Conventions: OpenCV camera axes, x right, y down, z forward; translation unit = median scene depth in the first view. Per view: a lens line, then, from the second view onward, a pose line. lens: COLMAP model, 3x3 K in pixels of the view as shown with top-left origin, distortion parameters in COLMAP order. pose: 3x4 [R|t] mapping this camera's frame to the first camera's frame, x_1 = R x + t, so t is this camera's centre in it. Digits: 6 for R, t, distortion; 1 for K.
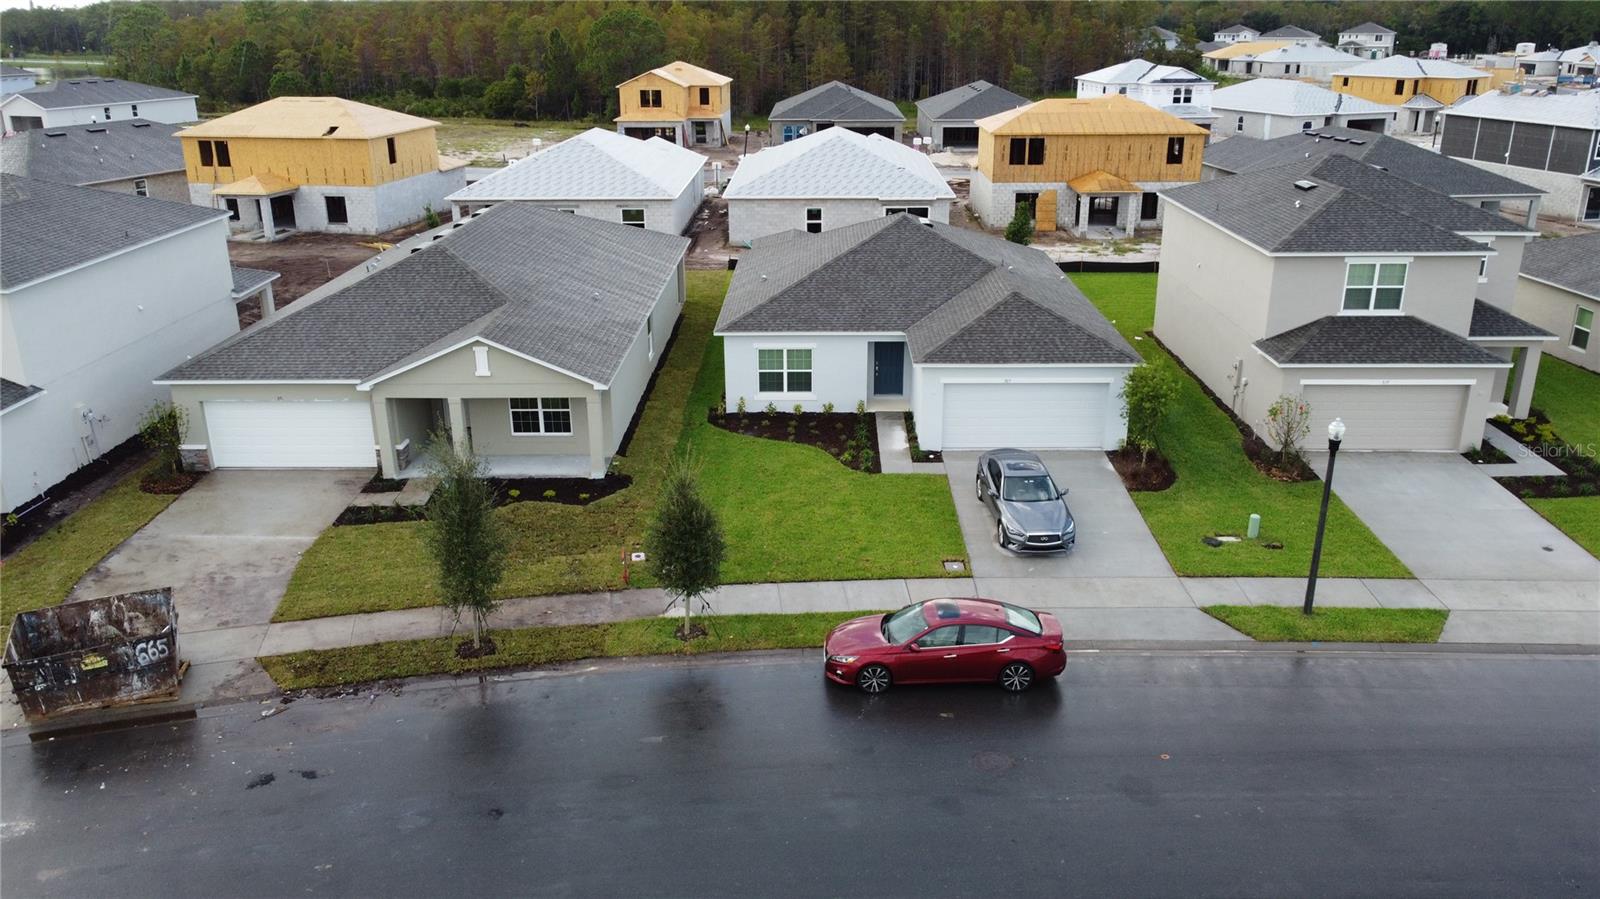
lens RADIAL K [[1211.9, 0, 796.3], [0, 1211.9, 448.2], [0, 0, 1]] dist [0.002772, -0.009874]
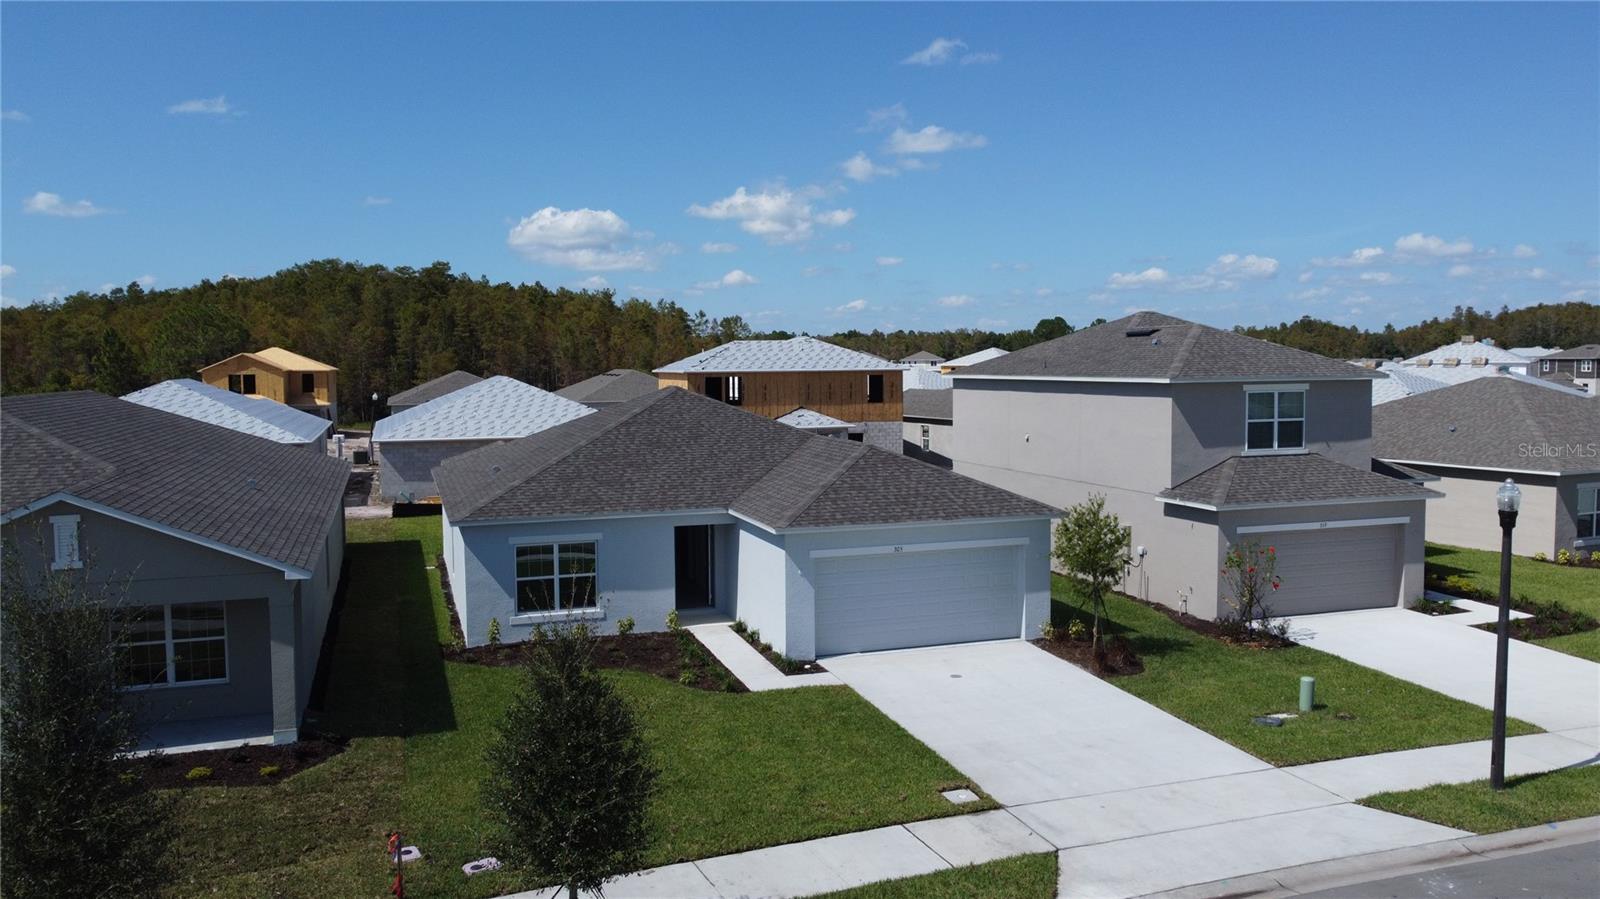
lens RADIAL K [[1211.9, 0, 795.4], [0, 1211.9, 450.3], [0, 0, 1]] dist [0.002772, -0.009874]
pose [[0.942799, -0.026404, 0.332313, -0.111758], [0.116034, 0.960514, -0.252880, 0.058383], [-0.312515, 0.276975, 0.908636, 0.332056]]
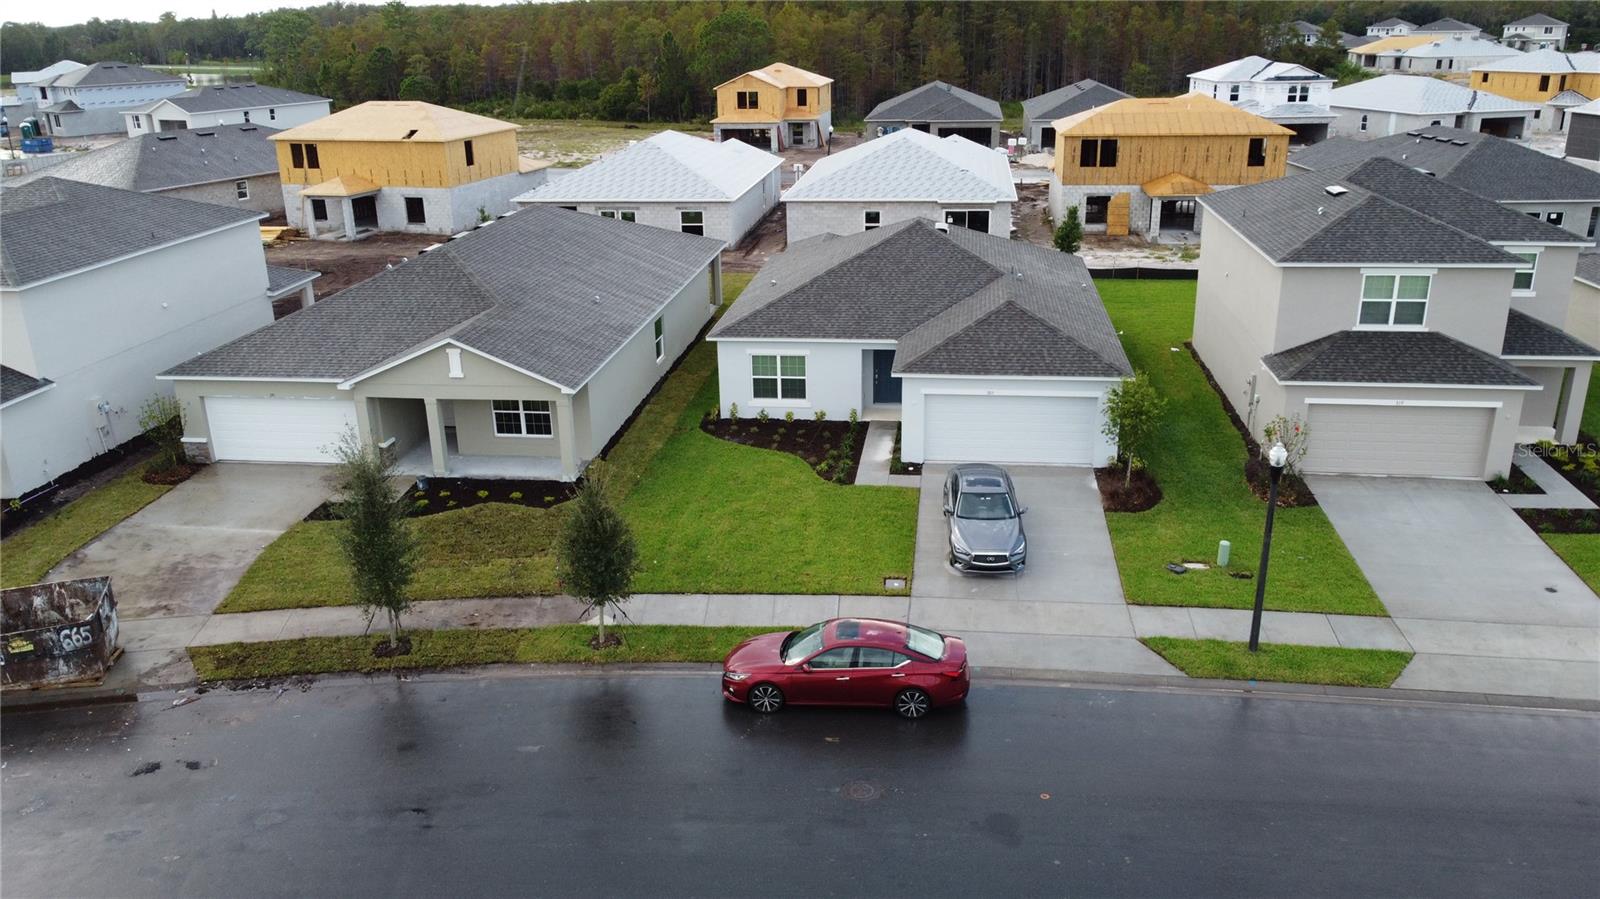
lens RADIAL K [[1211.9, 0, 796.8], [0, 1211.9, 448.6], [0, 0, 1]] dist [0.002772, -0.009874]
pose [[0.993329, 0.026219, -0.112291, 0.122859], [-0.026174, 0.999656, 0.001874, -0.008307], [0.112301, 0.001077, 0.993674, 0.020515]]
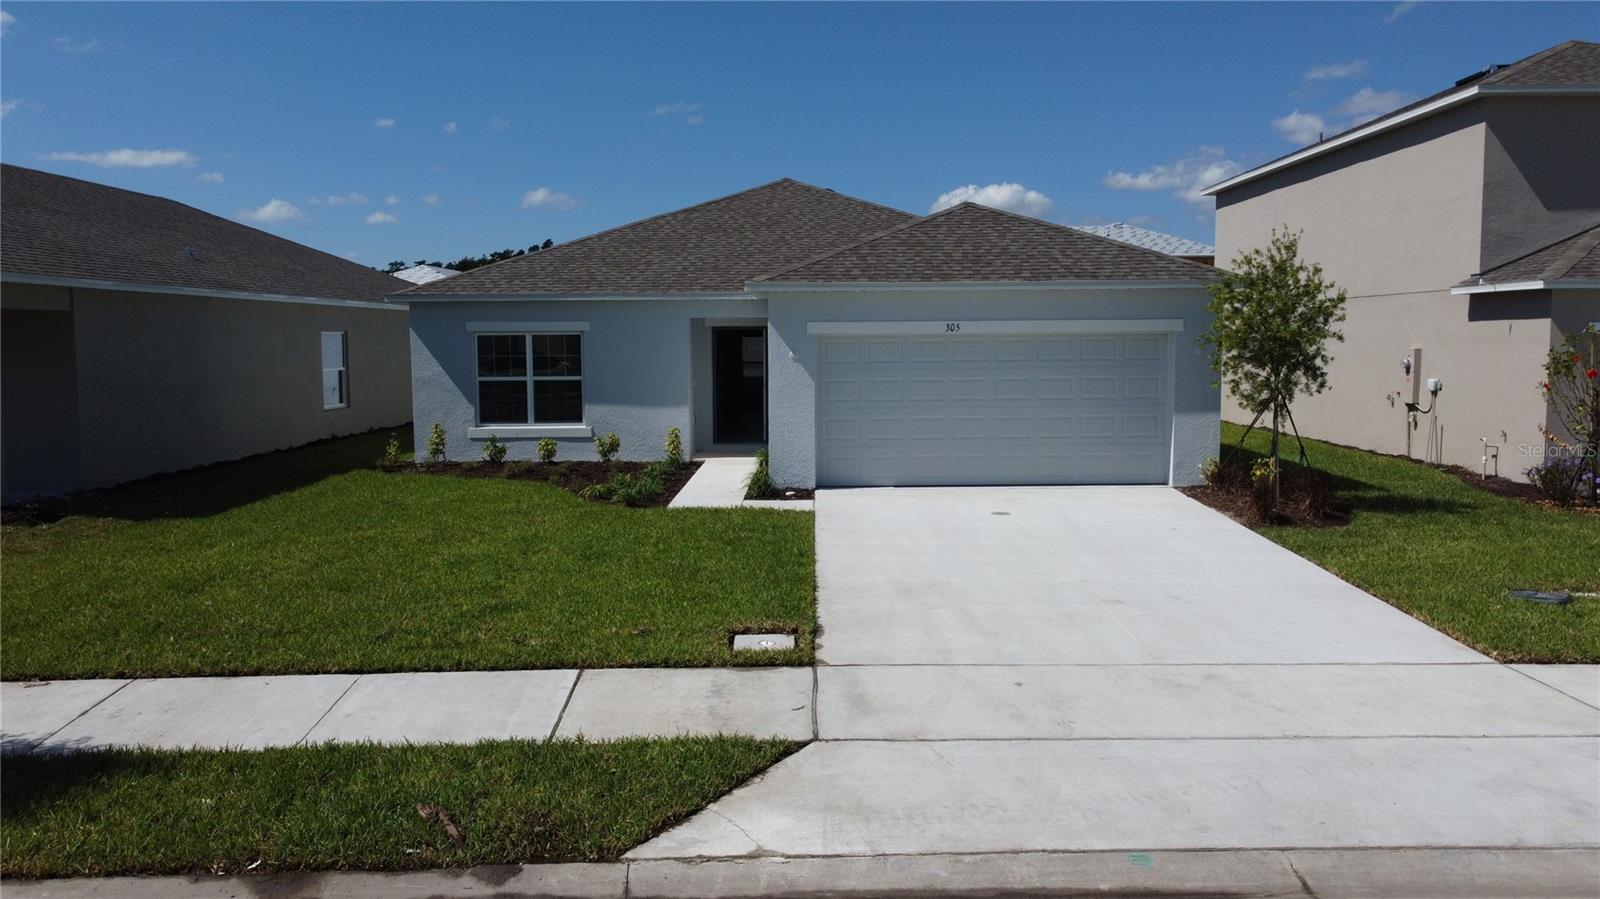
lens RADIAL K [[1211.9, 0, 798.9], [0, 1211.9, 449.8], [0, 0, 1]] dist [0.002772, -0.009874]
pose [[0.999992, 0.000603, 0.003996, 0.107246], [0.000430, 0.967301, -0.253630, 0.099715], [-0.004018, 0.253630, 0.967293, 0.532823]]
